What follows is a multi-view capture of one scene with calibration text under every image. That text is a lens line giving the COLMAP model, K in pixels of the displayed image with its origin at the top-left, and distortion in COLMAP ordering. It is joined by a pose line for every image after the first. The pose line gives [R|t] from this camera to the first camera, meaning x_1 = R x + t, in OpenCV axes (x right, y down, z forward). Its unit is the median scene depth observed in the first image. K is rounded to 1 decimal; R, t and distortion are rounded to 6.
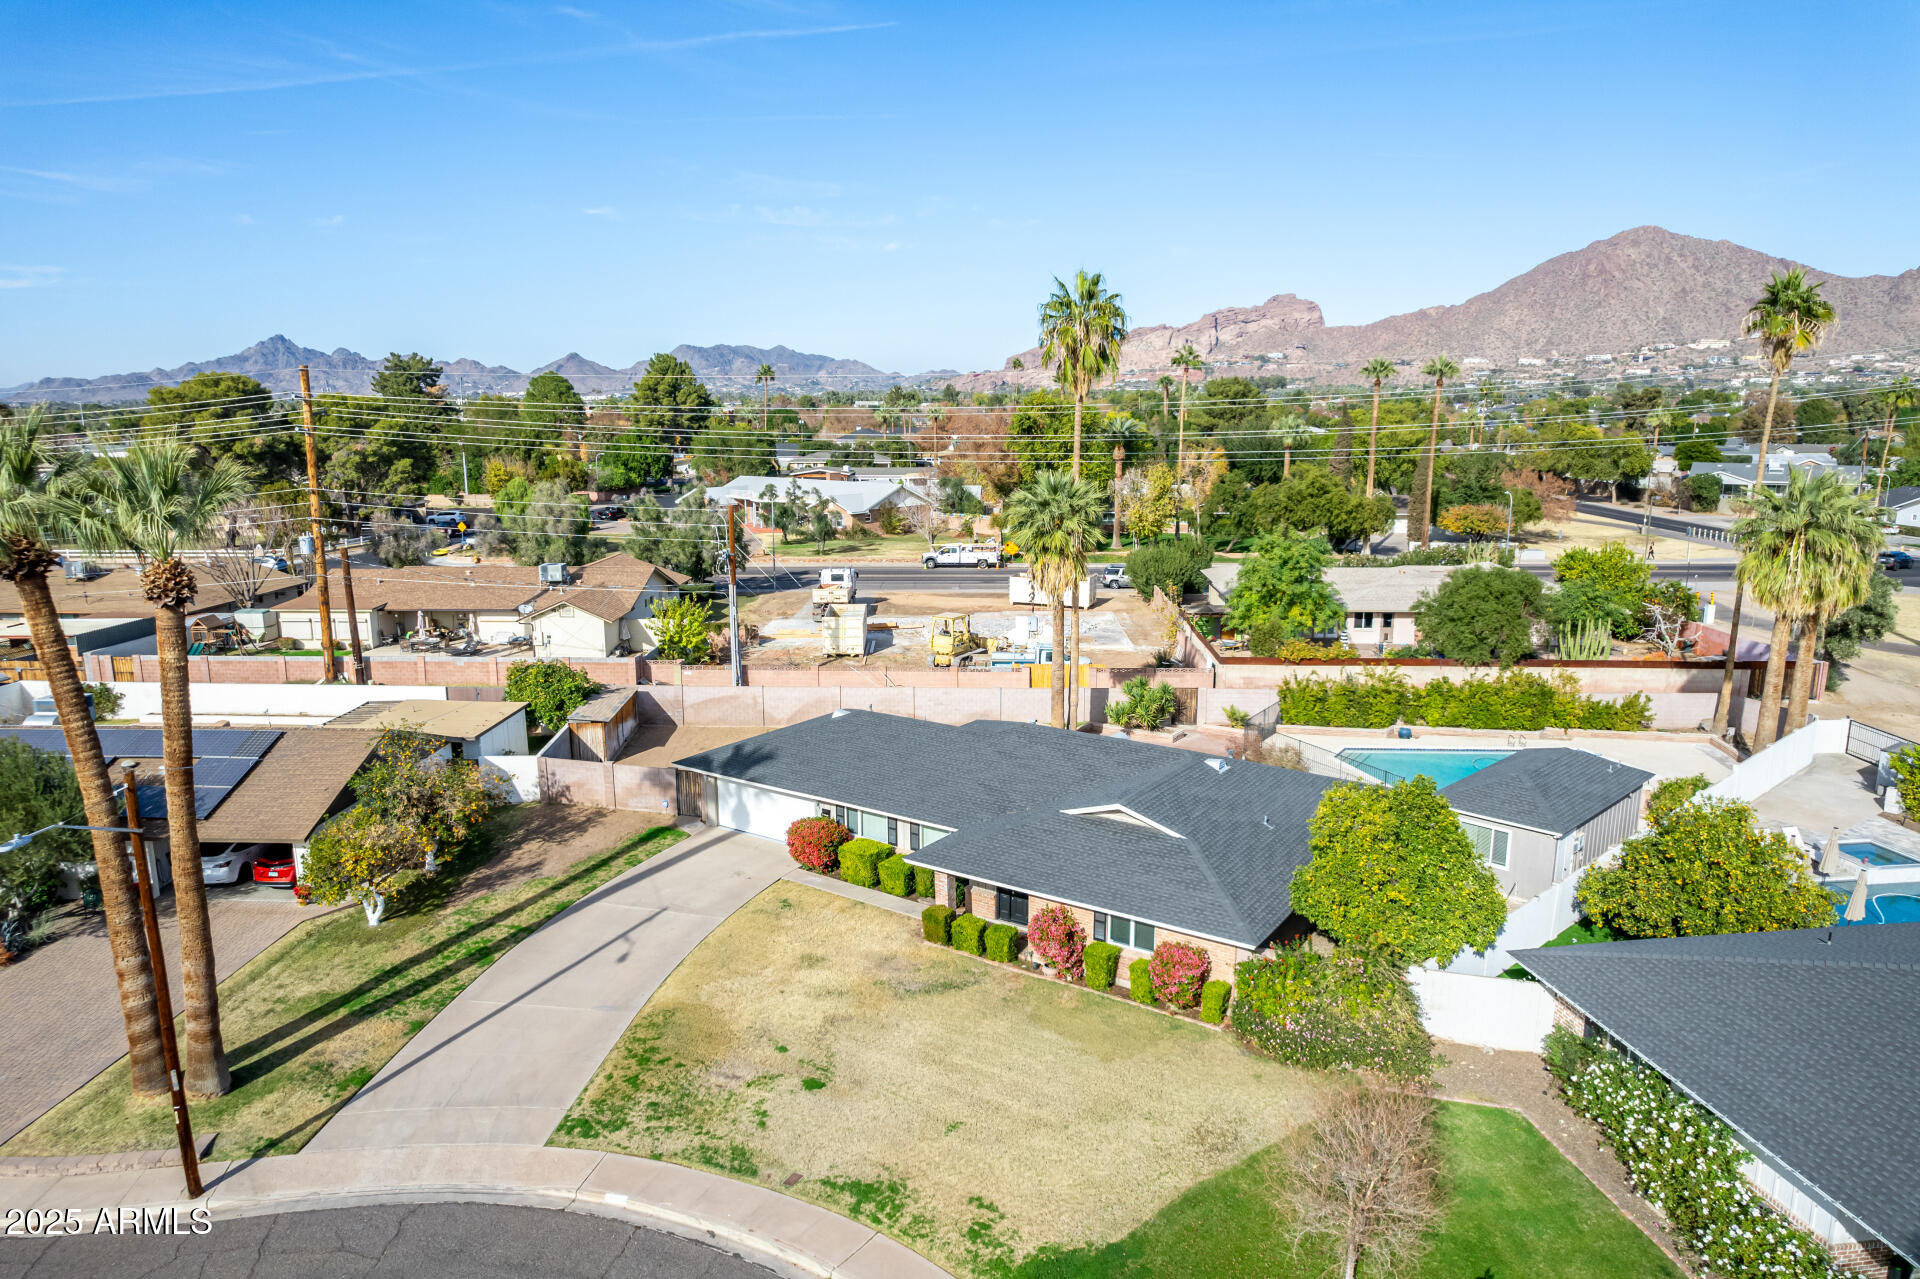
lens RADIAL K [[1227.3, 0, 960.1], [0, 1227.3, 650.5], [0, 0, 1]] dist [-0.072535, 0.066283]
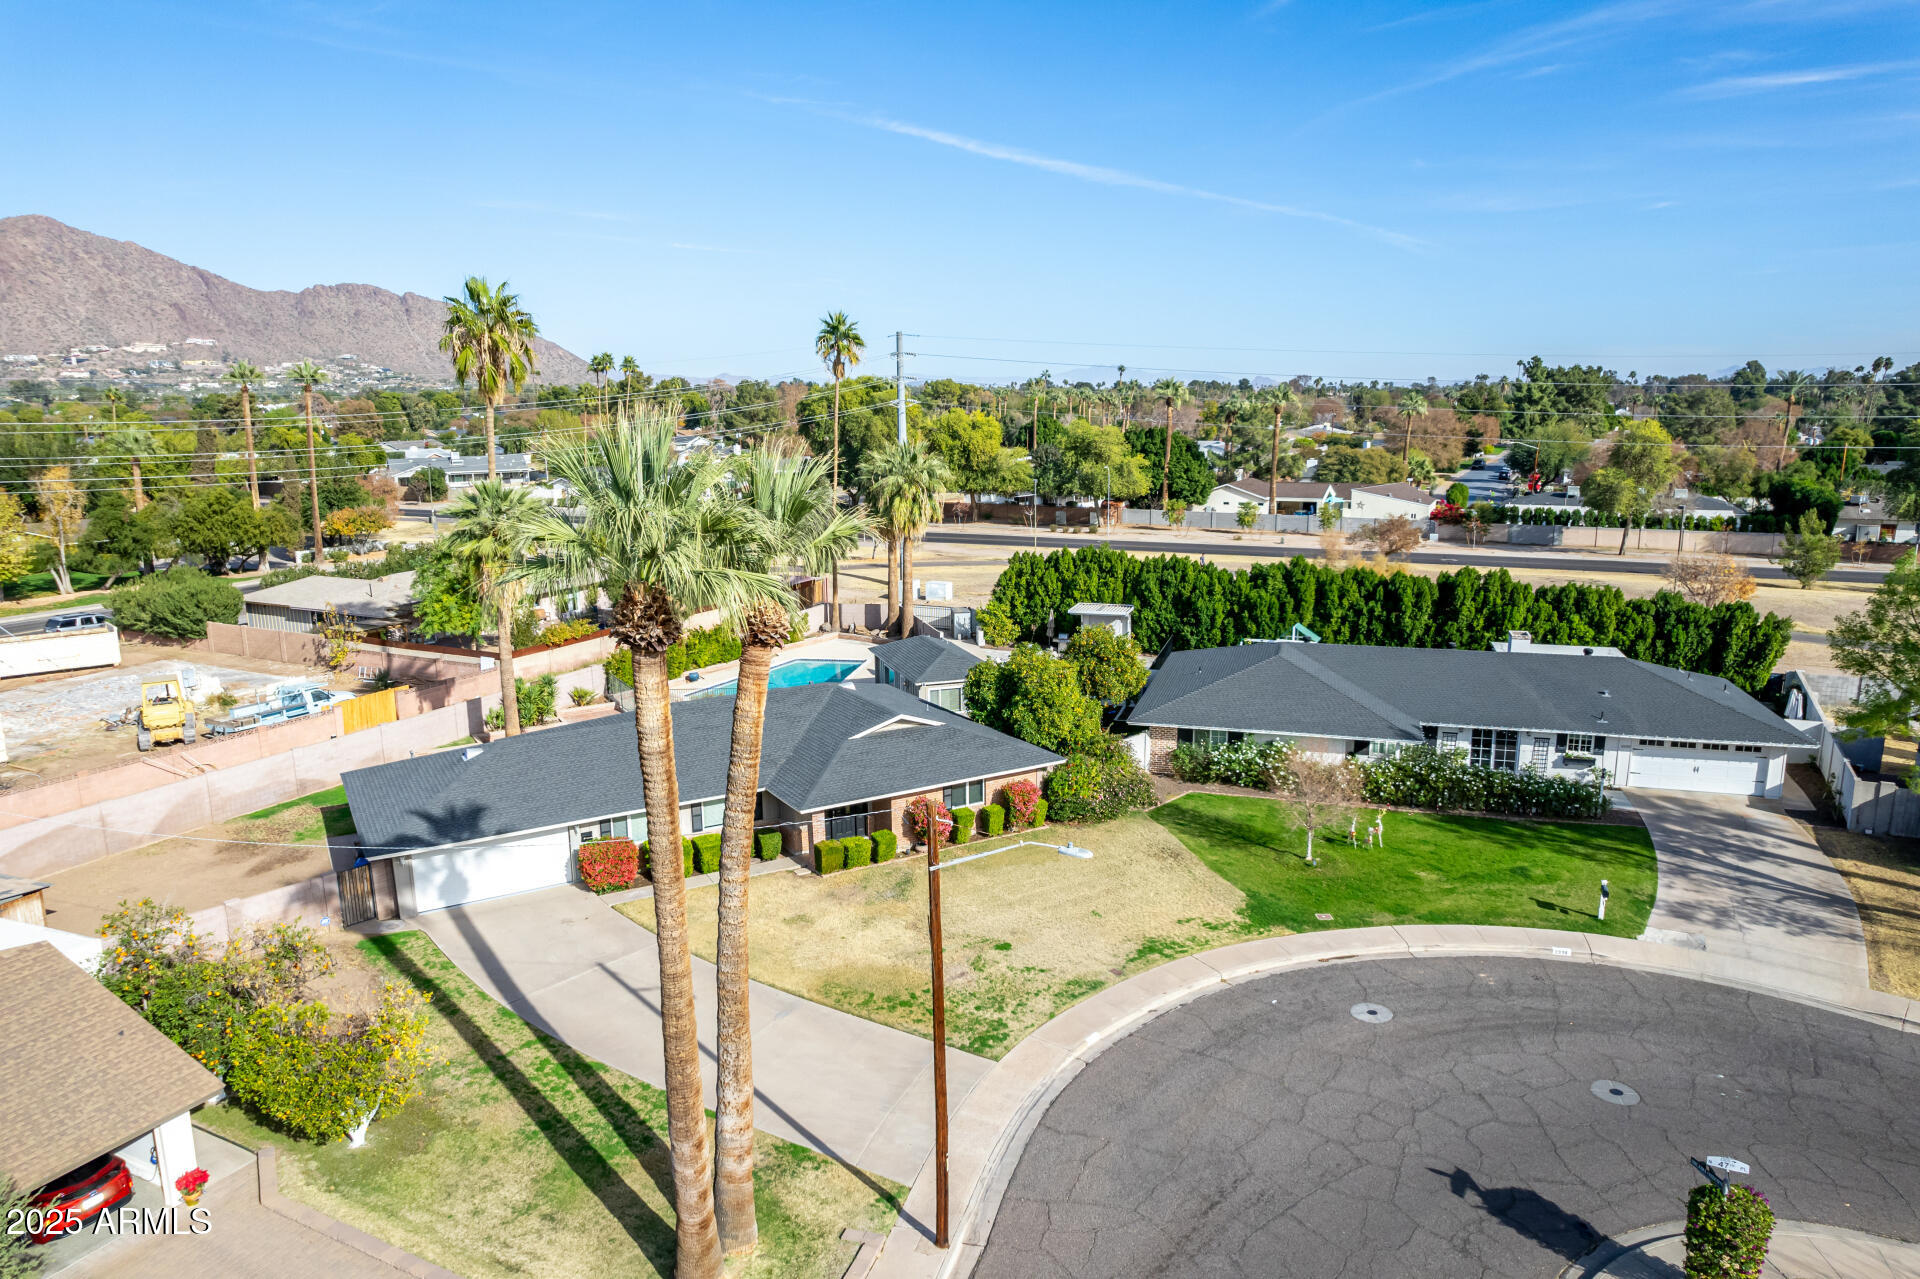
lens RADIAL K [[1227.3, 0, 961.1], [0, 1227.3, 648.3], [0, 0, 1]] dist [-0.072535, 0.066283]
pose [[0.419733, -0.183920, 0.888818, -0.750411], [0.188613, 0.975552, 0.112798, -0.058568], [-0.887834, 0.120298, 0.444161, 0.276320]]
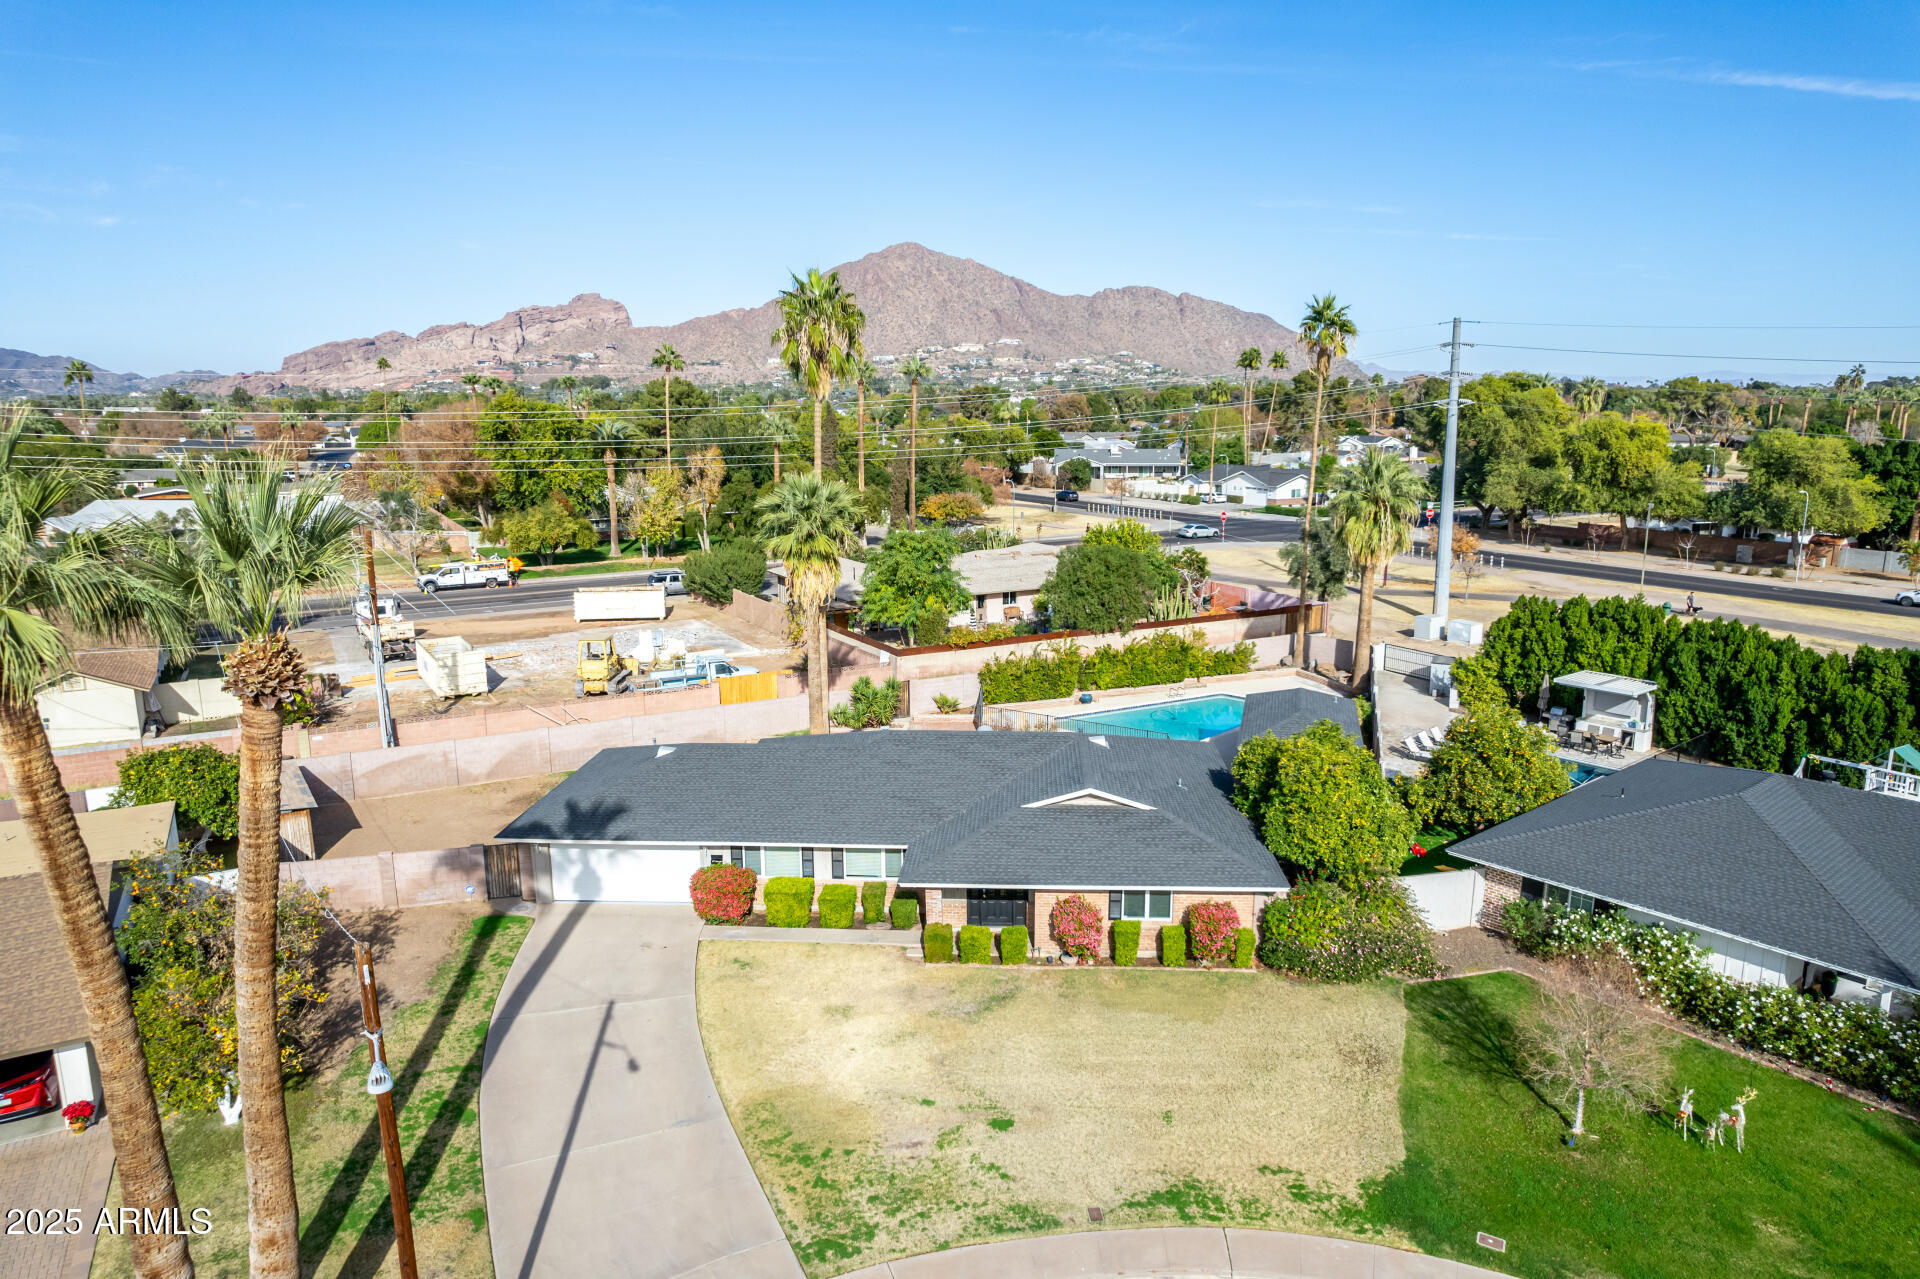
lens RADIAL K [[1227.3, 0, 960.6], [0, 1227.3, 651.5], [0, 0, 1]] dist [-0.072535, 0.066283]
pose [[0.856322, -0.106714, 0.505297, -0.366172], [0.106322, 0.993888, 0.029716, -0.025053], [-0.505379, 0.028278, 0.862434, 0.118786]]
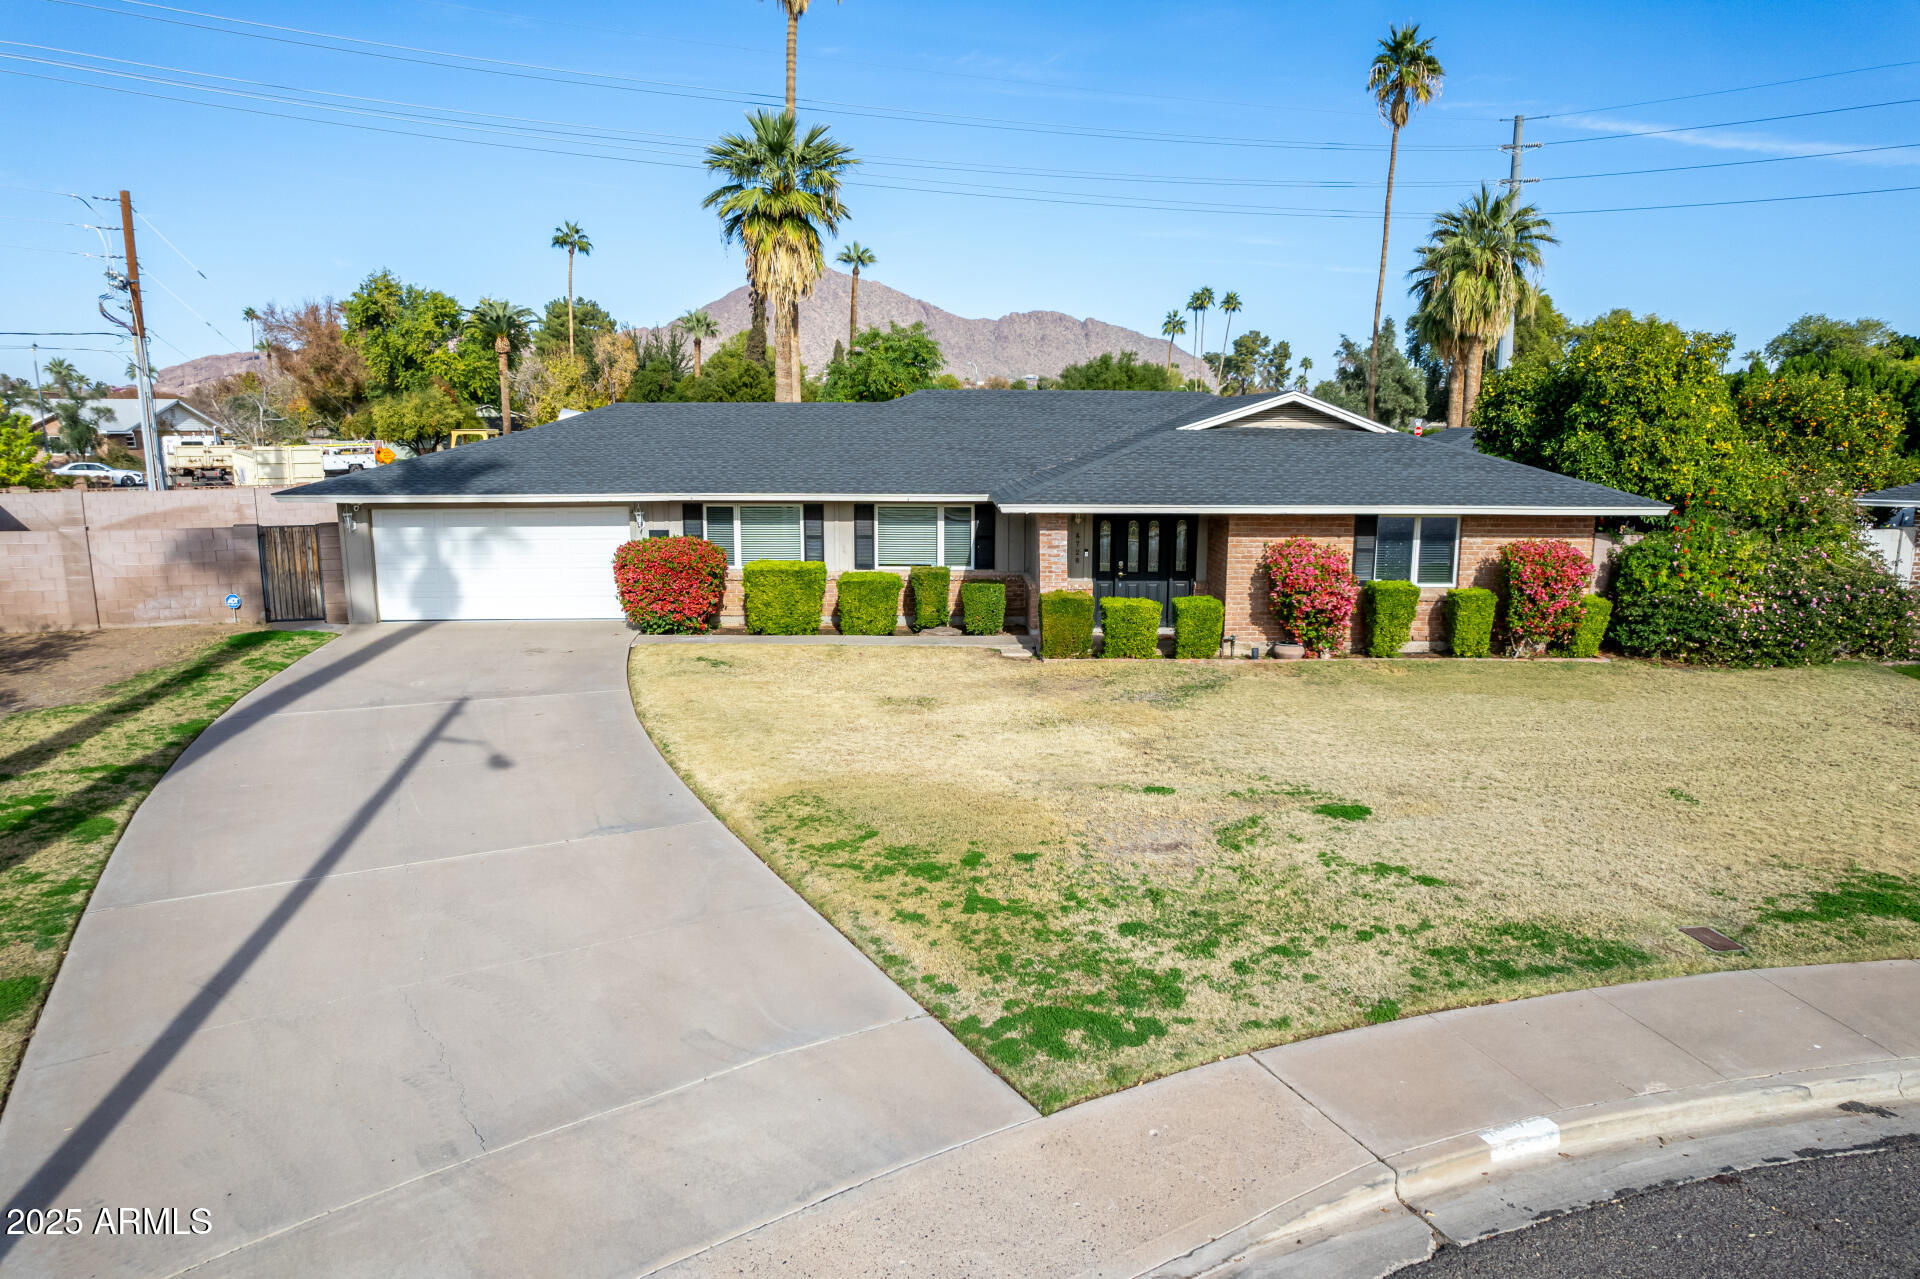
lens RADIAL K [[1227.3, 0, 961.2], [0, 1227.3, 649.6], [0, 0, 1]] dist [-0.072535, 0.066283]
pose [[0.814461, -0.099639, 0.571599, -0.289809], [0.110840, 0.993721, 0.015288, 0.174614], [-0.569534, 0.050905, 0.820390, 0.453733]]
